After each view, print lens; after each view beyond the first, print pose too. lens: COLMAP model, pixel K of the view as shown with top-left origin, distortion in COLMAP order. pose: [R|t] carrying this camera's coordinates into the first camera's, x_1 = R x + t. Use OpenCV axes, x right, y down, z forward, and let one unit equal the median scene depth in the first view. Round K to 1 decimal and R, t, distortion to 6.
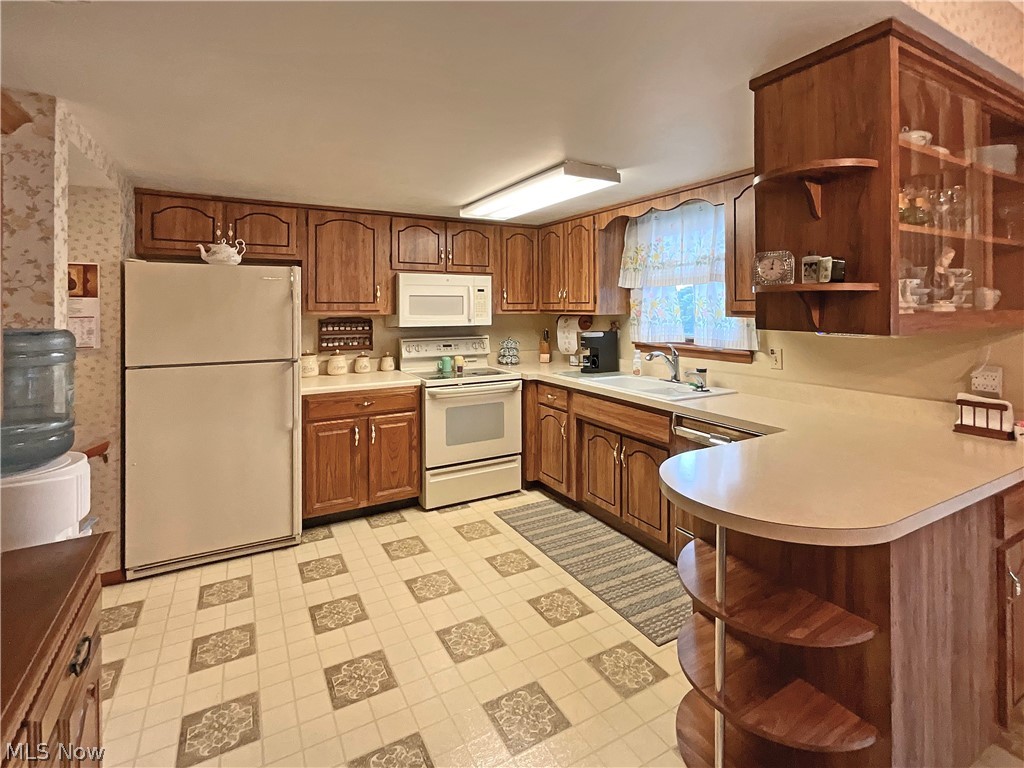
lens RADIAL K [[499.1, 0, 515.3], [0, 499.1, 295.3], [0, 0, 1]] dist [-0.001741, 0.001692]
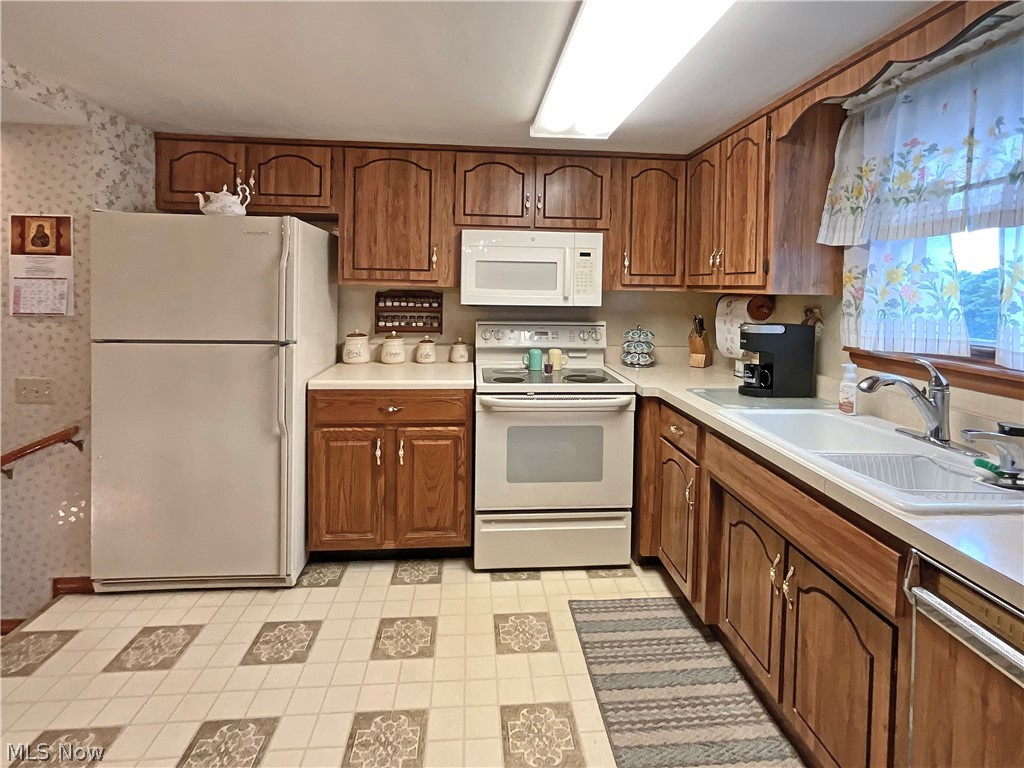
lens RADIAL K [[499.1, 0, 515.3], [0, 499.1, 295.3], [0, 0, 1]] dist [-0.001741, 0.001692]
pose [[0.907245, 0.025166, -0.419848, 0.143794], [-0.009836, 0.999205, 0.038638, 0.022115], [0.420486, -0.030924, 0.906772, 0.386769]]
